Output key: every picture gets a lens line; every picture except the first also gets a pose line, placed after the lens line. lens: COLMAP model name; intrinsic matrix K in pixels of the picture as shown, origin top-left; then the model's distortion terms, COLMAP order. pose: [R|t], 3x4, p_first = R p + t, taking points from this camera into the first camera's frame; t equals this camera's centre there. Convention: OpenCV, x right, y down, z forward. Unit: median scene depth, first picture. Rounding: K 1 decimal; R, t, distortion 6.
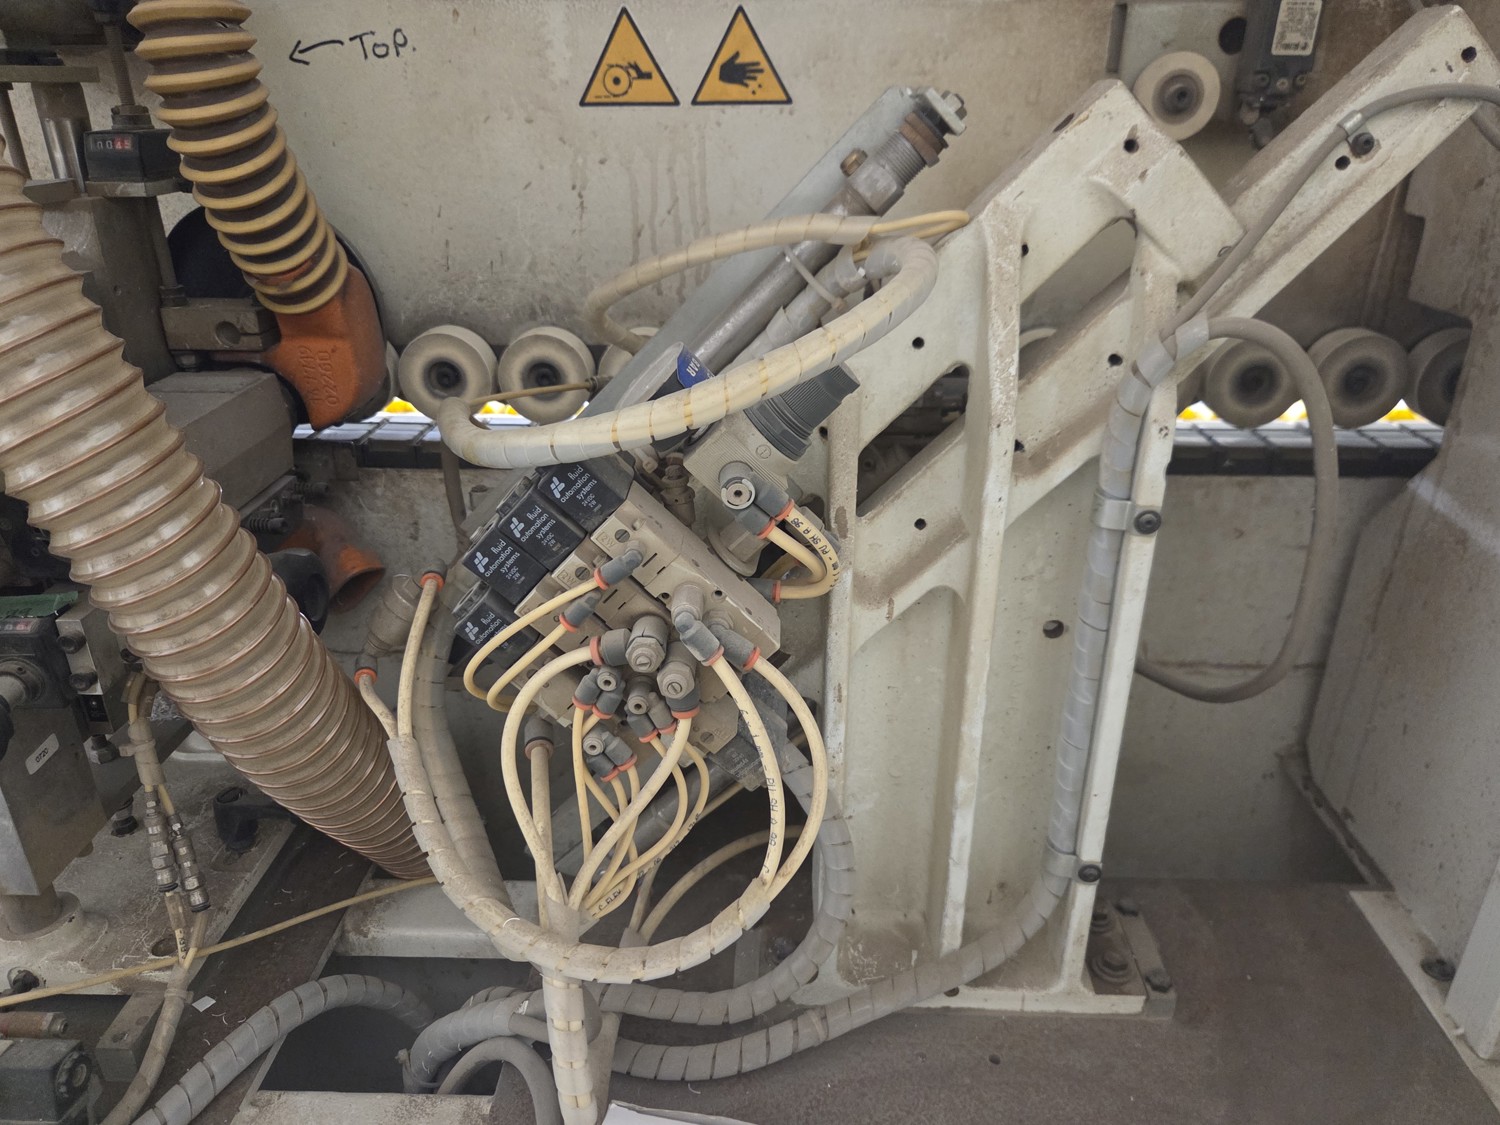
lens RADIAL K [[1010.4, 0, 735.5], [0, 1010.4, 580.4], [0, 0, 1]] dist [0.065312, -0.055976]
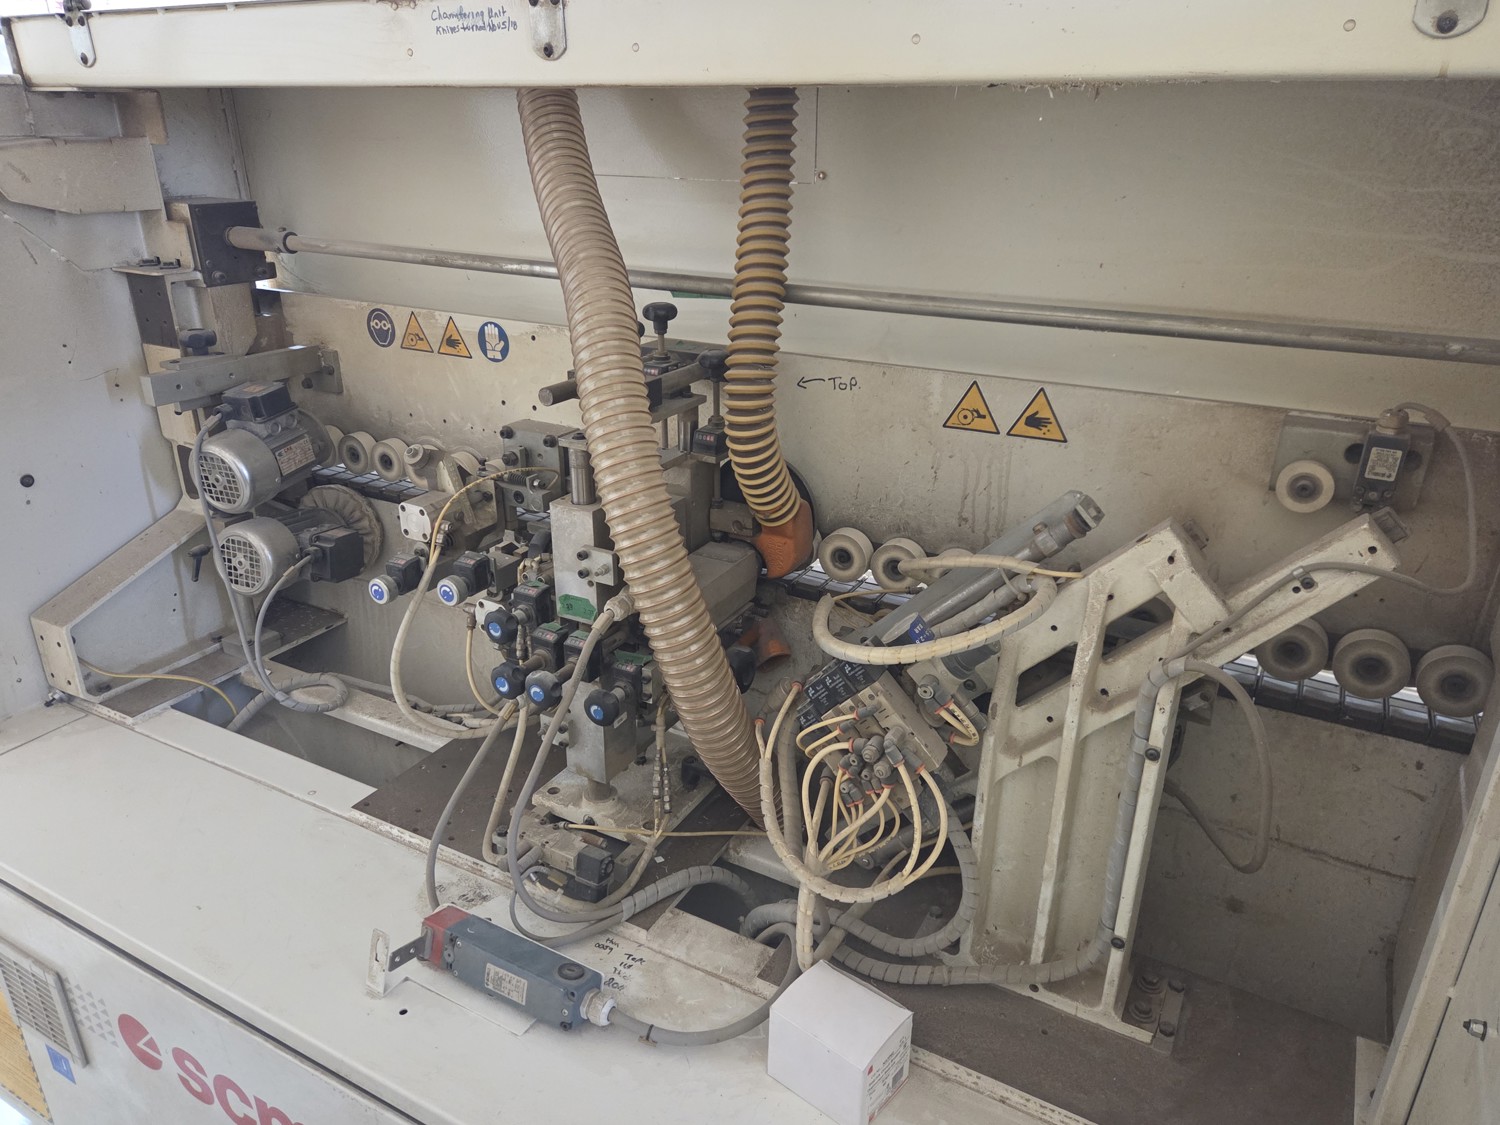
lens RADIAL K [[1010.4, 0, 755.5], [0, 1010.4, 572.7], [0, 0, 1]] dist [0.065312, -0.055976]
pose [[0.893789, 0.189692, -0.406396, 0.377928], [-0.201736, 0.979348, 0.013448, -0.216760], [0.400554, 0.069965, 0.913598, -0.835128]]
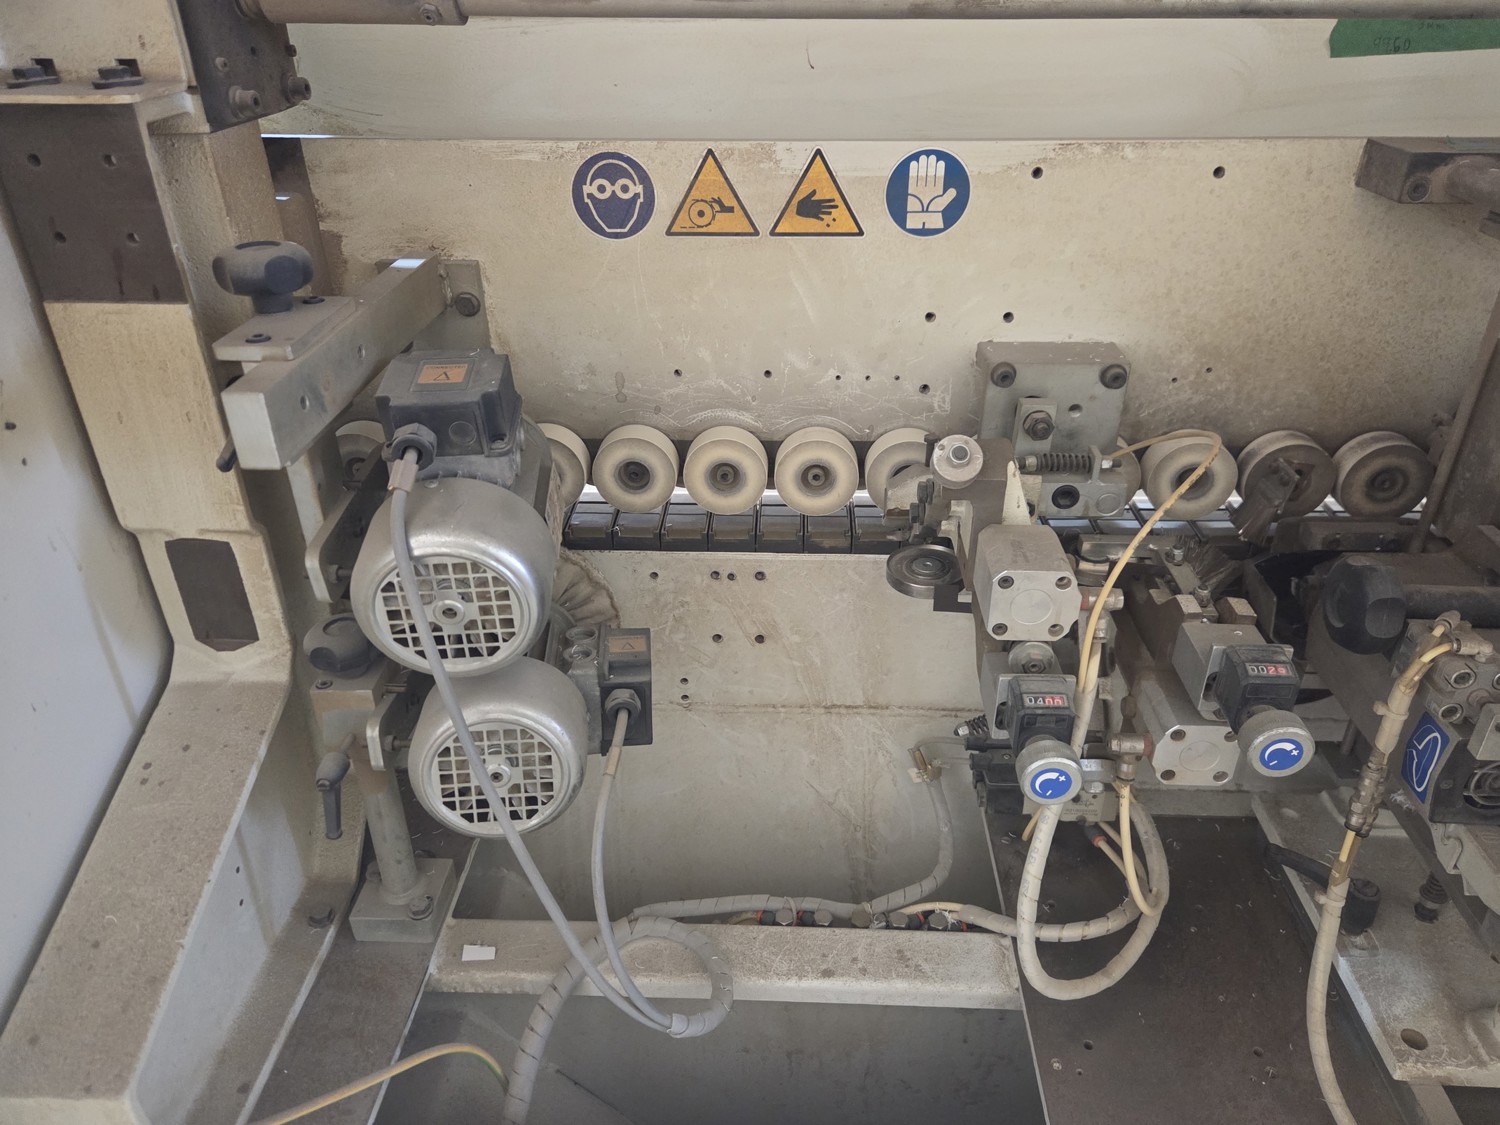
lens RADIAL K [[1010.4, 0, 738.3], [0, 1010.4, 555.3], [0, 0, 1]] dist [0.065312, -0.055976]
pose [[0.999988, 0.002254, -0.004265, -1.616545], [-0.001867, 0.996049, 0.088788, -0.288303], [0.004448, -0.088779, 0.996041, -0.073708]]
